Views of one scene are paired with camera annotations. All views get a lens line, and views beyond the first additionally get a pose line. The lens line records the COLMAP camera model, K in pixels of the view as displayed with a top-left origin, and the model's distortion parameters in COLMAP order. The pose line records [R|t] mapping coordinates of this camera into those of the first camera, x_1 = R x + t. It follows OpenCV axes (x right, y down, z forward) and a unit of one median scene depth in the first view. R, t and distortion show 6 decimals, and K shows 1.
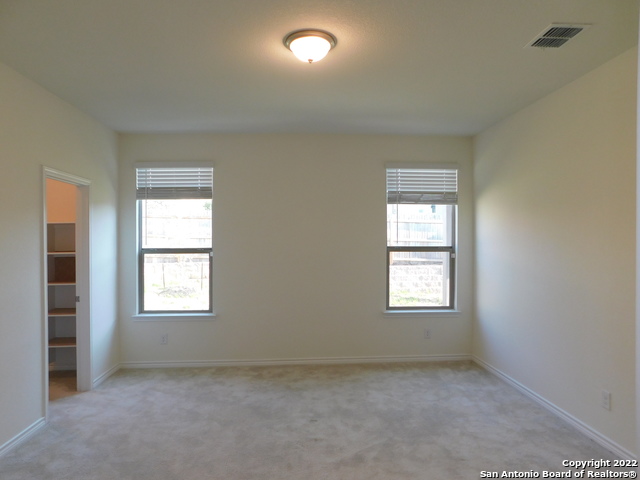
lens RADIAL K [[429.0, 0, 322.3], [0, 429.0, 238.7], [0, 0, 1]] dist [-0.047978, 0.049977]
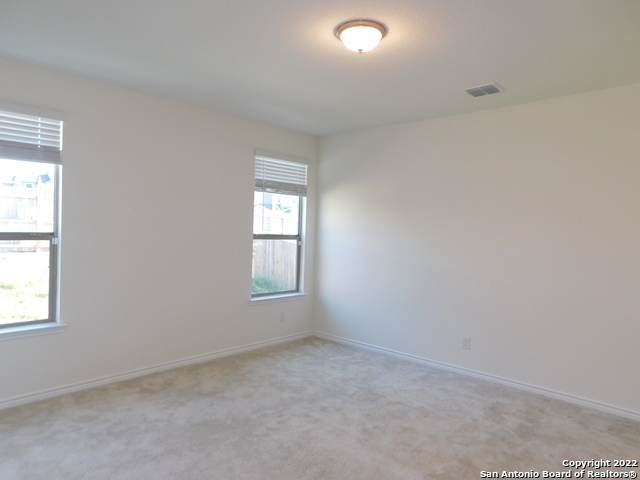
lens RADIAL K [[429.0, 0, 321.8], [0, 429.0, 237.4], [0, 0, 1]] dist [-0.047978, 0.049977]
pose [[0.726819, 0.009464, 0.686764, -0.441944], [-0.031820, 0.999295, 0.019905, 0.001383], [-0.686091, -0.036321, 0.726608, 0.179600]]
